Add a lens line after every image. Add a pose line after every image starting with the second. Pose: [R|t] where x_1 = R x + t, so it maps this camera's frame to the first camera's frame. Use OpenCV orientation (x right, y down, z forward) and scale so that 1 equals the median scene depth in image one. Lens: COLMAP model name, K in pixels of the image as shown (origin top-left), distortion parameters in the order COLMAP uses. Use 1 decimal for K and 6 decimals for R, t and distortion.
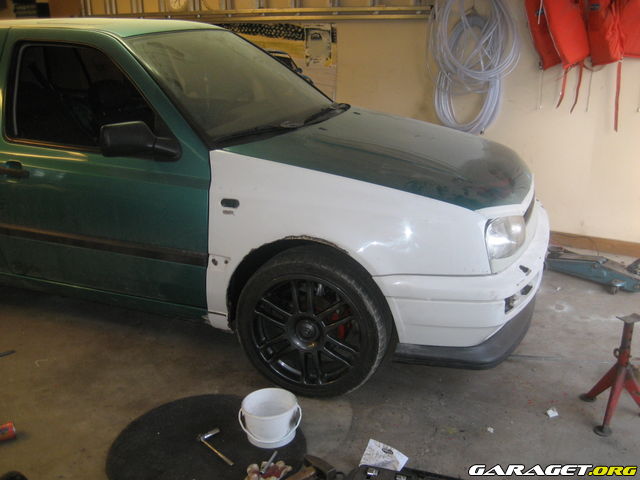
lens RADIAL K [[648.9, 0, 320.0], [0, 648.9, 240.0], [0, 0, 1]] dist [-0.137737, 0.172020]
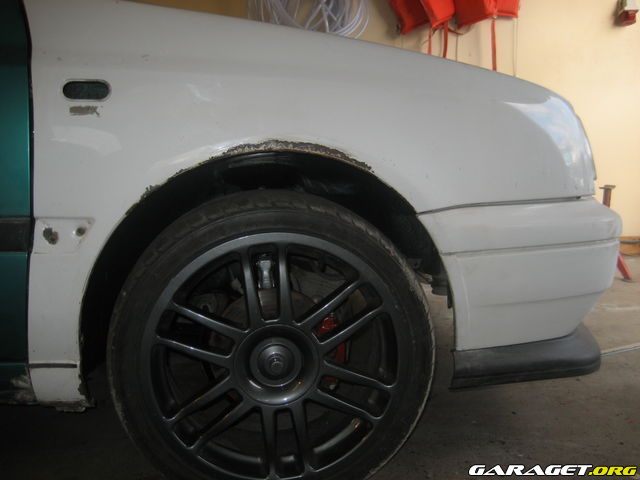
lens RADIAL K [[648.9, 0, 320.0], [0, 648.9, 240.0], [0, 0, 1]] dist [-0.137737, 0.172020]
pose [[0.900264, -0.081899, 0.427571, -0.183634], [0.144495, 0.982681, -0.116012, 0.112305], [-0.410664, 0.166224, 0.896507, 0.549496]]
